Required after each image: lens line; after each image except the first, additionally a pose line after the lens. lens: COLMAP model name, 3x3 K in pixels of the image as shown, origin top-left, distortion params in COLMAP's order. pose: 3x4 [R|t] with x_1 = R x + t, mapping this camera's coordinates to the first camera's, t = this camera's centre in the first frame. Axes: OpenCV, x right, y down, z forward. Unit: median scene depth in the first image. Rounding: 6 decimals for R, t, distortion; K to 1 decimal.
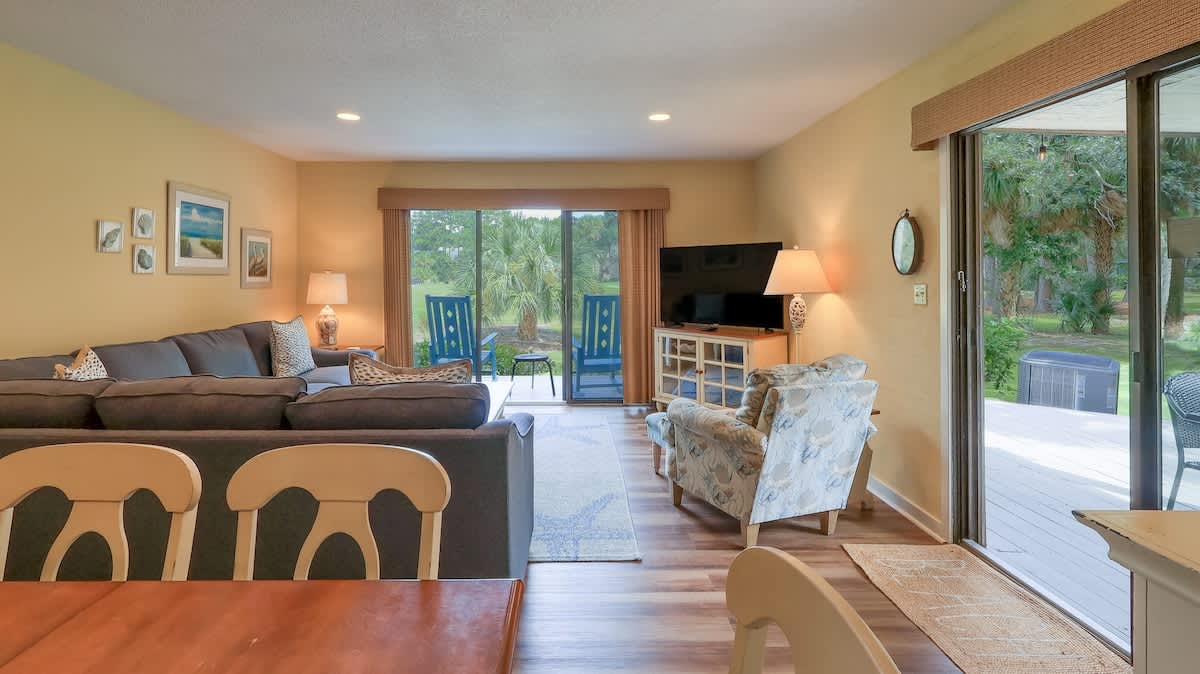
lens RADIAL K [[561.8, 0, 569.8], [0, 561.8, 280.5], [0, 0, 1]] dist [-0.002881, -0.000912]
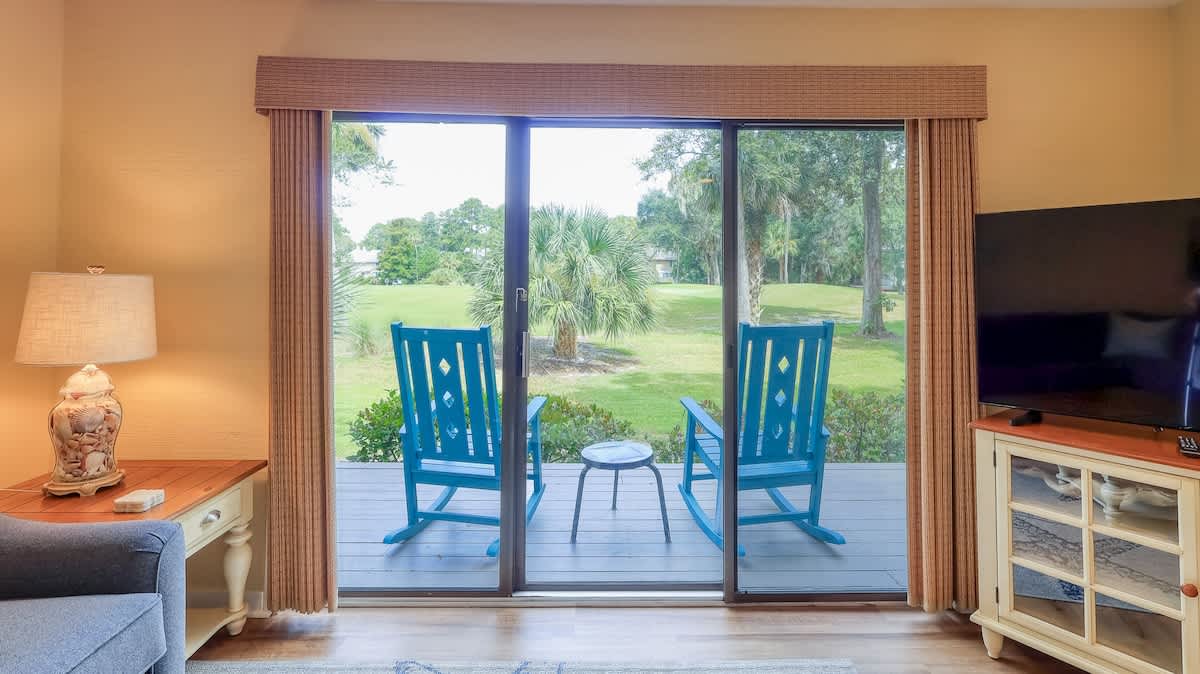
lens RADIAL K [[561.8, 0, 599.9], [0, 561.8, 271.7], [0, 0, 1]] dist [-0.002881, -0.000912]
pose [[0.999955, 0.008478, 0.004299, -0.112070], [-0.008387, 0.999747, -0.020870, -0.010435], [-0.004475, 0.020833, 0.999773, 0.667321]]
